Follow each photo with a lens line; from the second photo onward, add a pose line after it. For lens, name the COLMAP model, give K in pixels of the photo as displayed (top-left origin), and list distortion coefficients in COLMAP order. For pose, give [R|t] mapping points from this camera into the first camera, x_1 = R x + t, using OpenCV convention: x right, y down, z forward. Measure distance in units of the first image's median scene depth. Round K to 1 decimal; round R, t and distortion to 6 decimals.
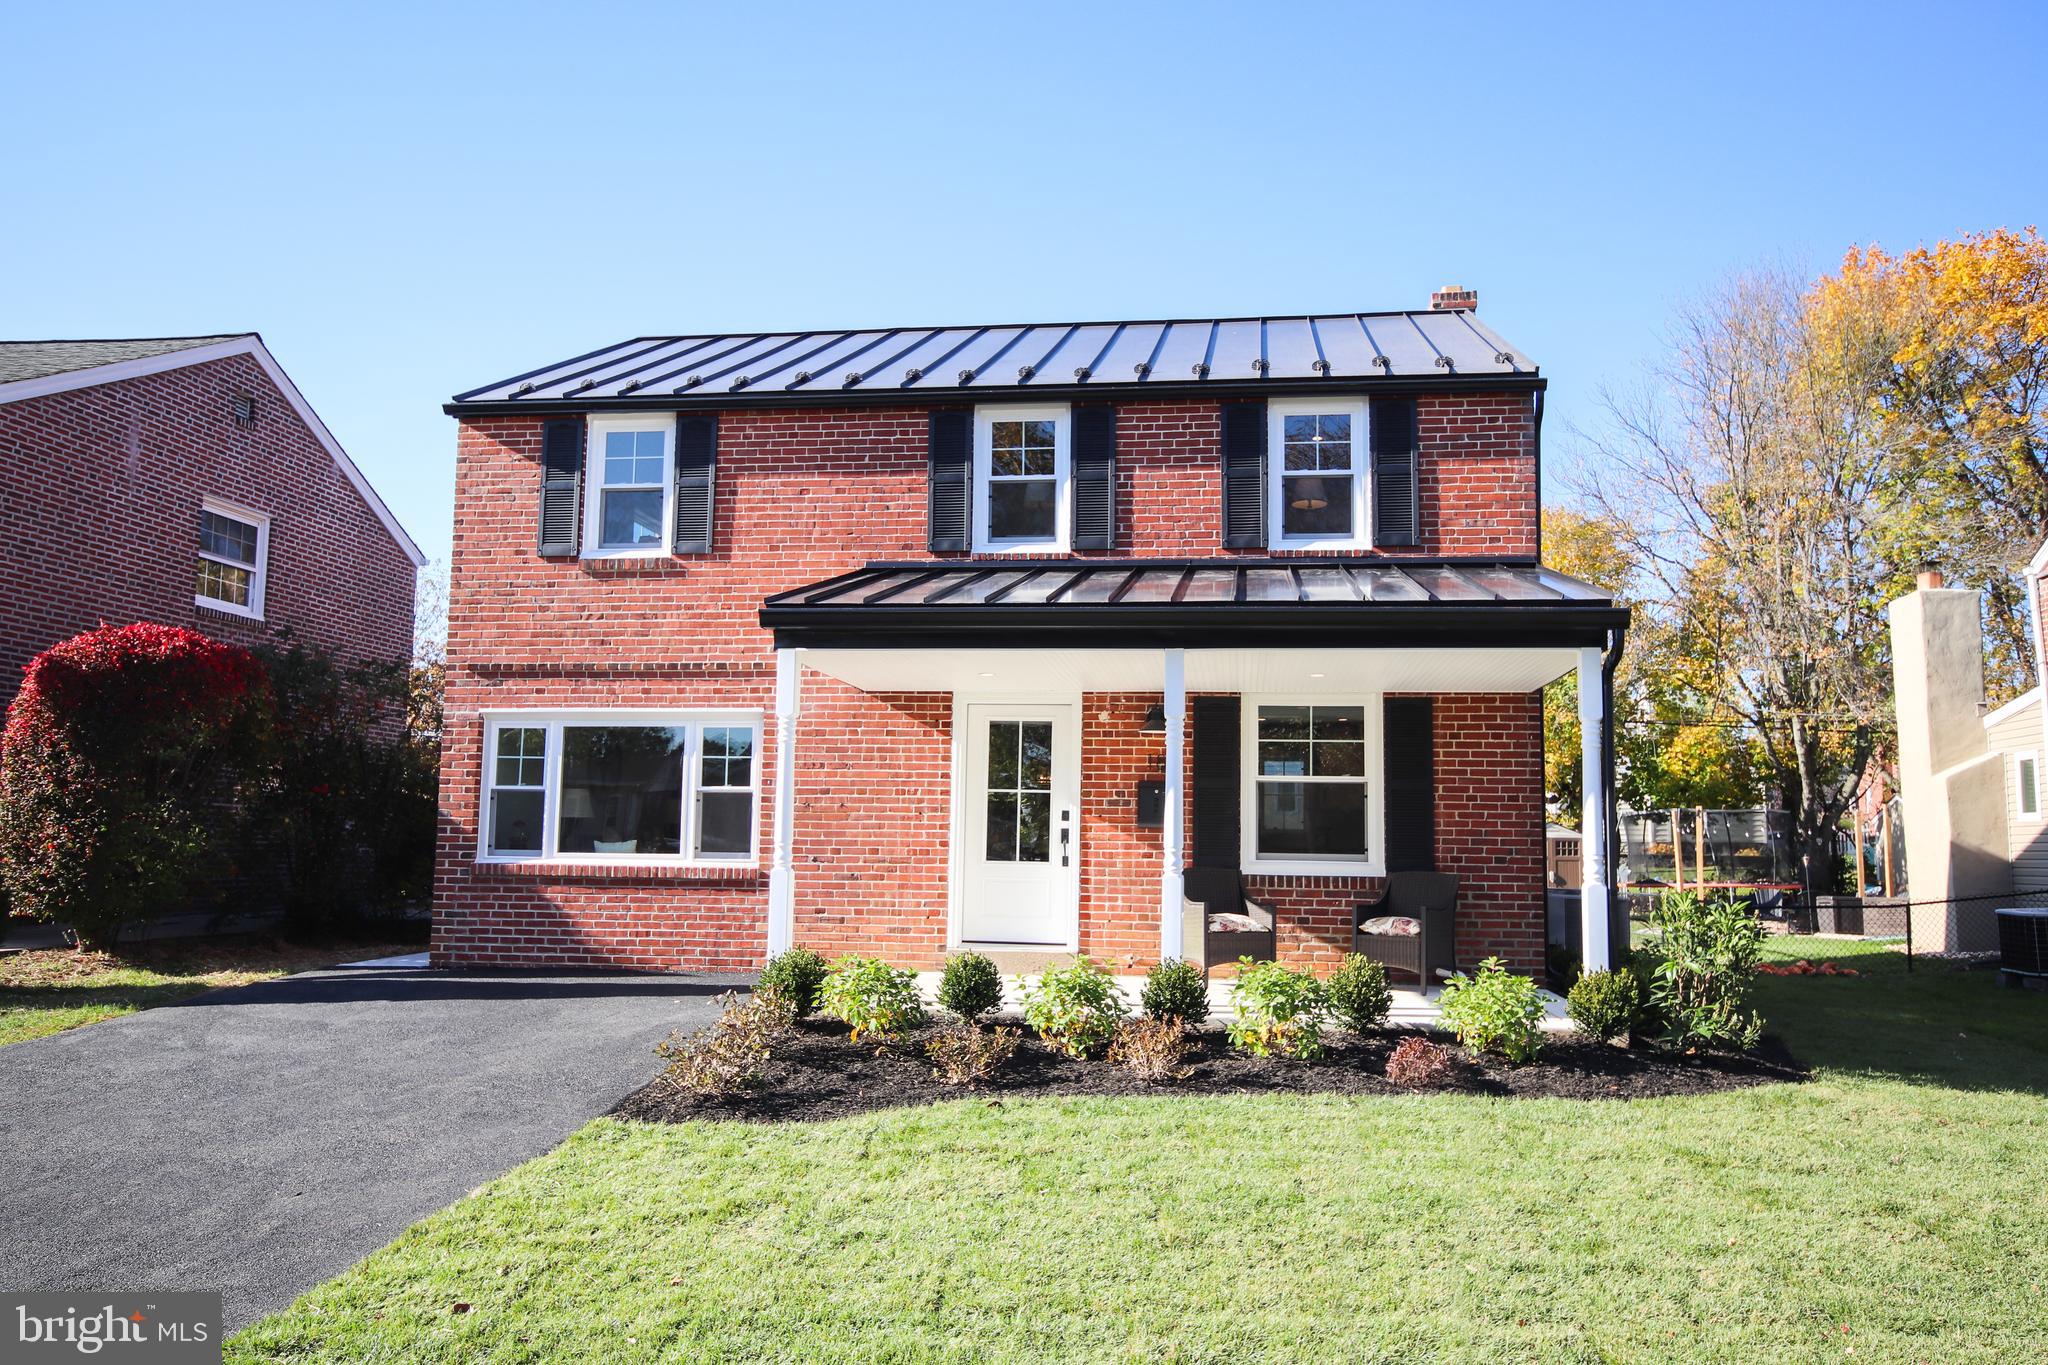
lens RADIAL K [[1530.0, 0, 1024.0], [0, 1530.0, 682.5], [0, 0, 1]] dist [0.023466, 0.002447]
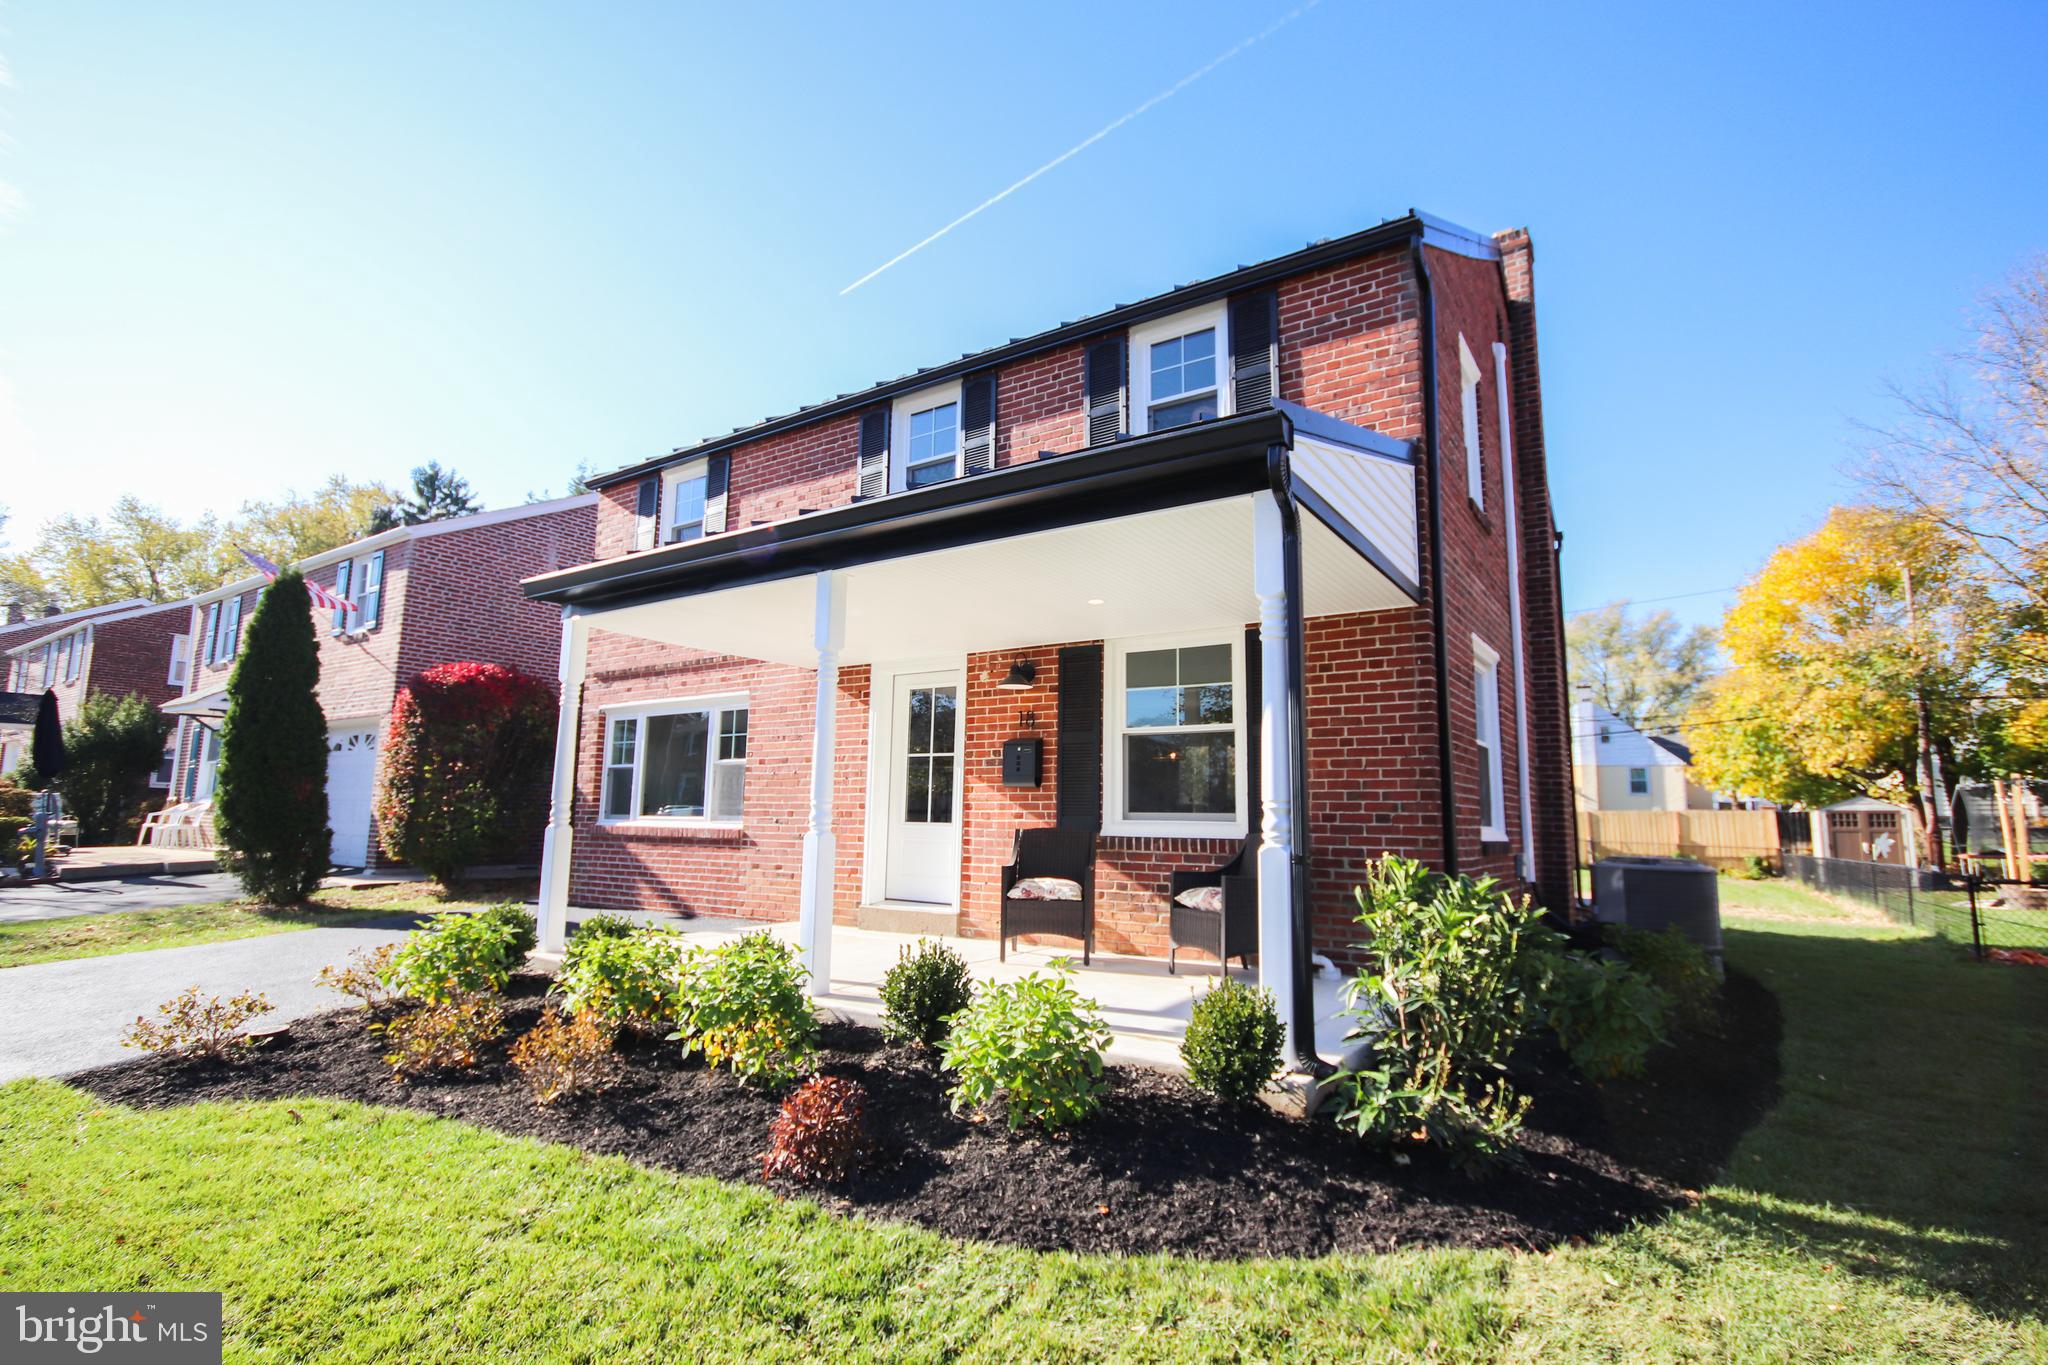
lens RADIAL K [[967.1, 0, 1024.0], [0, 967.1, 682.5], [0, 0, 1]] dist [-0.002394, -0.000054]
pose [[0.897257, -0.064465, -0.436776, 0.350864], [0.046643, 0.997587, -0.051420, 0.059941], [0.439037, 0.025765, 0.898099, 0.446415]]
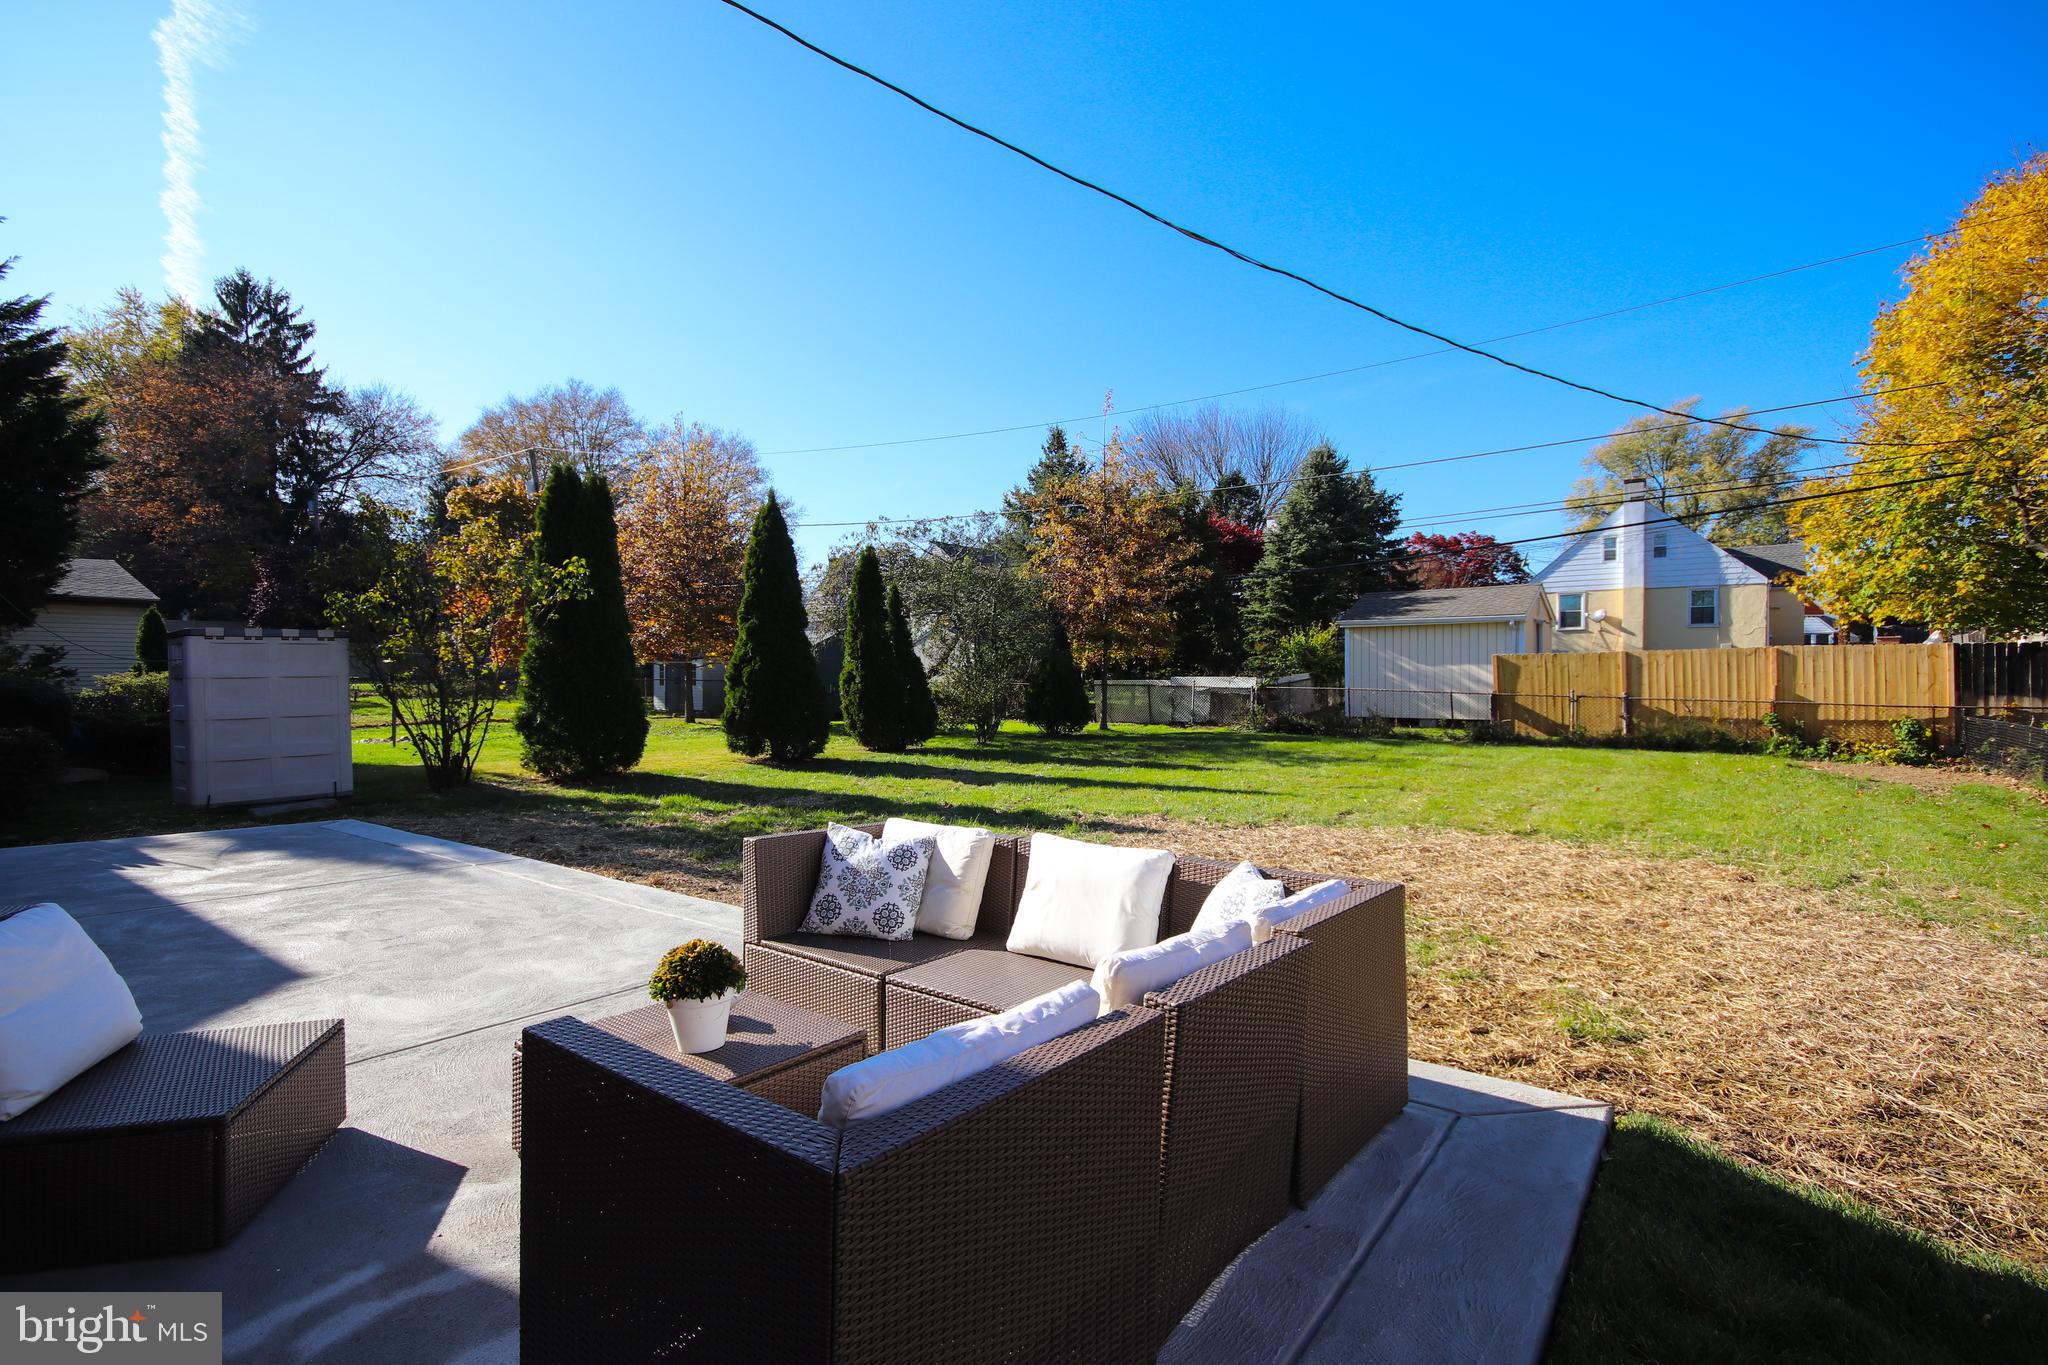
lens RADIAL K [[955.4, 0, 1023.0], [0, 955.4, 689.9], [0, 0, 1]] dist [0.013504, -0.007987]
pose [[0.877729, -0.015632, -0.478902, 0.440093], [0.075359, 0.991533, 0.105752, 0.162739], [0.473194, -0.128911, 0.871476, 1.593351]]
